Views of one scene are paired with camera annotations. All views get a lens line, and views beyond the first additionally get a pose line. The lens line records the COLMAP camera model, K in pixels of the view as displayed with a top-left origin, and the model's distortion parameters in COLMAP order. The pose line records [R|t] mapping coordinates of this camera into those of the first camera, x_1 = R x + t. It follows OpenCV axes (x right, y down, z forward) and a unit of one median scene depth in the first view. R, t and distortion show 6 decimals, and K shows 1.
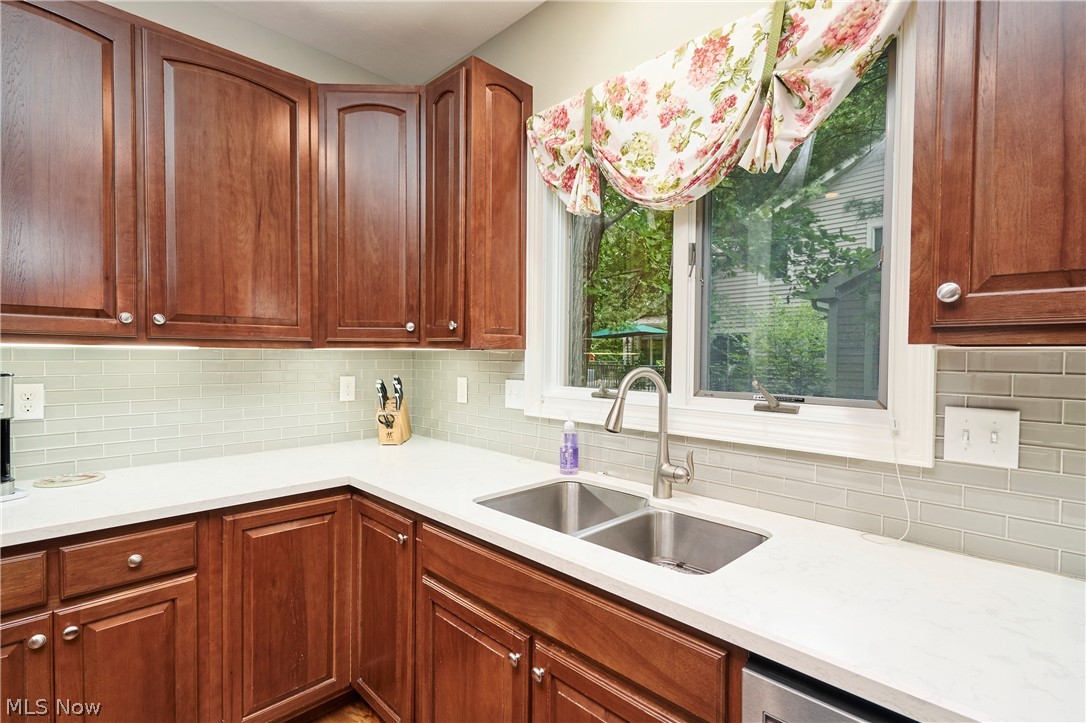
lens RADIAL K [[519.8, 0, 541.5], [0, 519.8, 365.2], [0, 0, 1]] dist [0.001443, 0.000797]
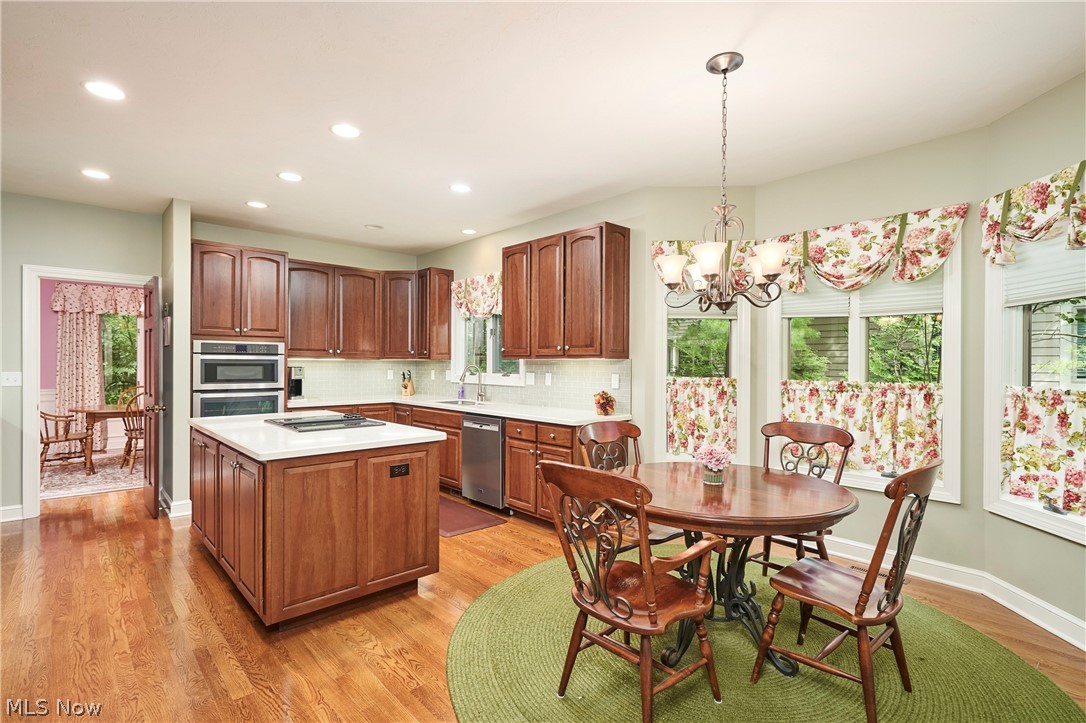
lens RADIAL K [[519.8, 0, 541.5], [0, 519.8, 365.2], [0, 0, 1]] dist [0.001443, 0.000797]
pose [[0.998759, -0.002246, -0.049744, 0.748858], [0.001368, 0.999843, -0.017669, 0.063246], [0.049776, 0.017579, 0.998606, -2.280082]]
